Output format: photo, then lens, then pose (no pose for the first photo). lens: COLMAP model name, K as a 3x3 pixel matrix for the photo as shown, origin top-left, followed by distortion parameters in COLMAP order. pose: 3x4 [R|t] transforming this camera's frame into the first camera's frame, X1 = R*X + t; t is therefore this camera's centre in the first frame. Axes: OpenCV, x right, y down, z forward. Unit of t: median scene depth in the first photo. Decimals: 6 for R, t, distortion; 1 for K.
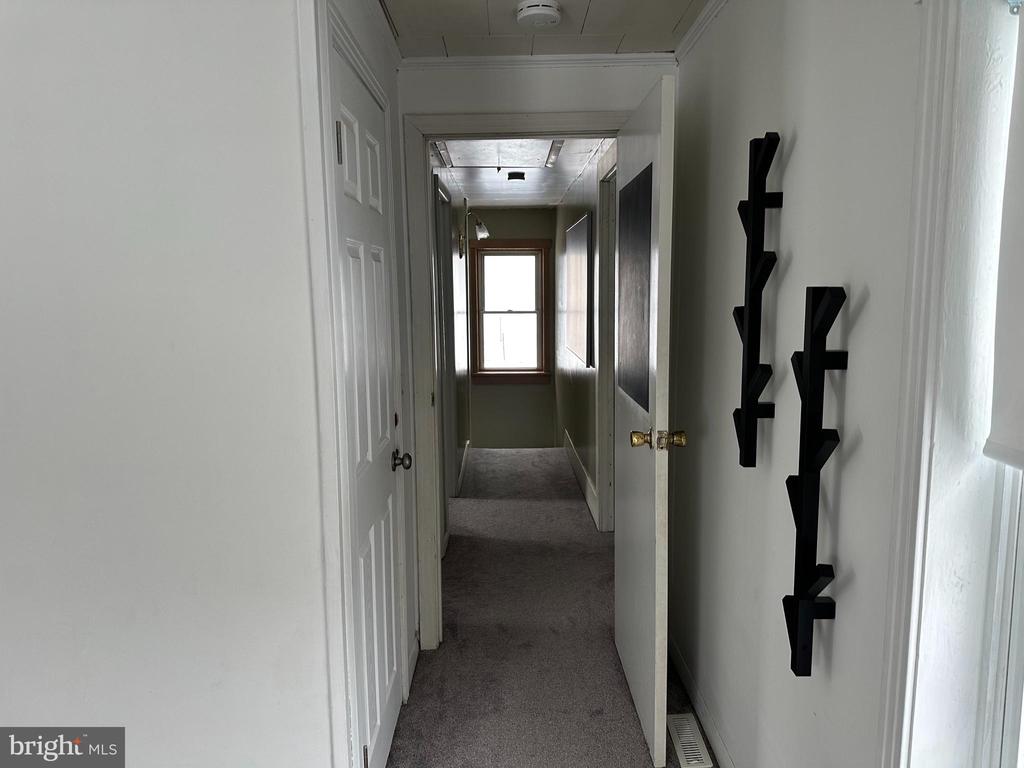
lens RADIAL K [[724.1, 0, 511.2], [0, 724.1, 384.7], [0, 0, 1]] dist [0.032683, -0.031393]
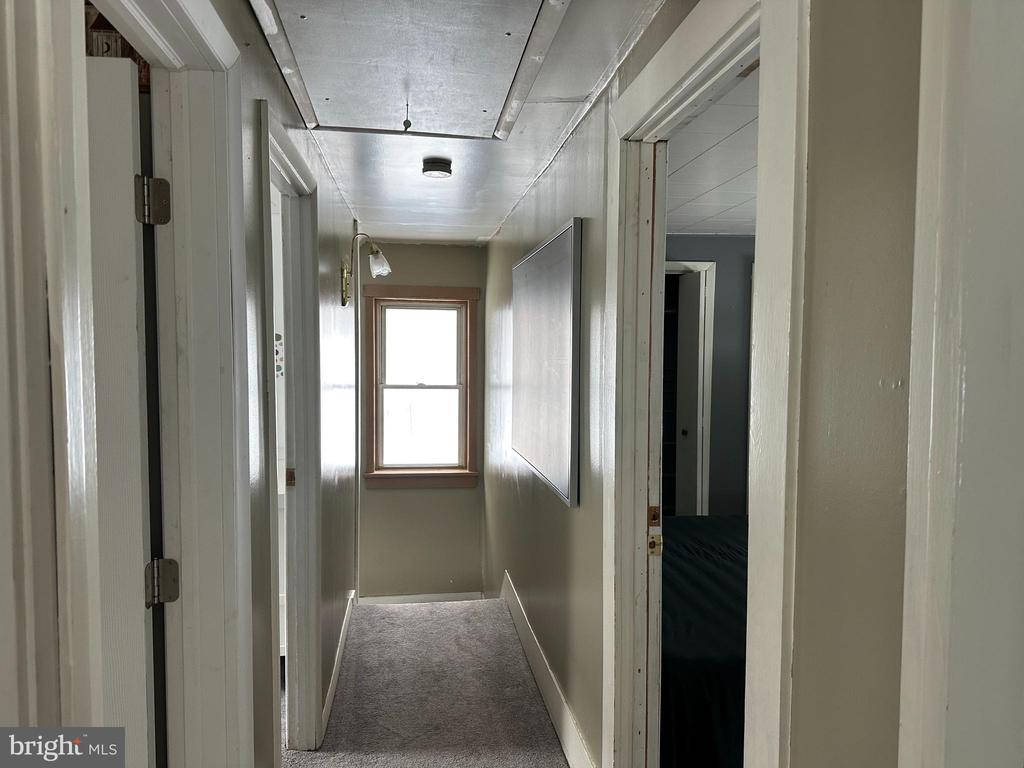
lens RADIAL K [[724.1, 0, 514.7], [0, 724.1, 384.6], [0, 0, 1]] dist [0.032683, -0.031393]
pose [[0.991347, 0.011729, 0.130740, -0.004087], [-0.000207, 0.996138, -0.087798, -0.043004], [-0.131264, 0.087011, 0.987522, 0.303590]]
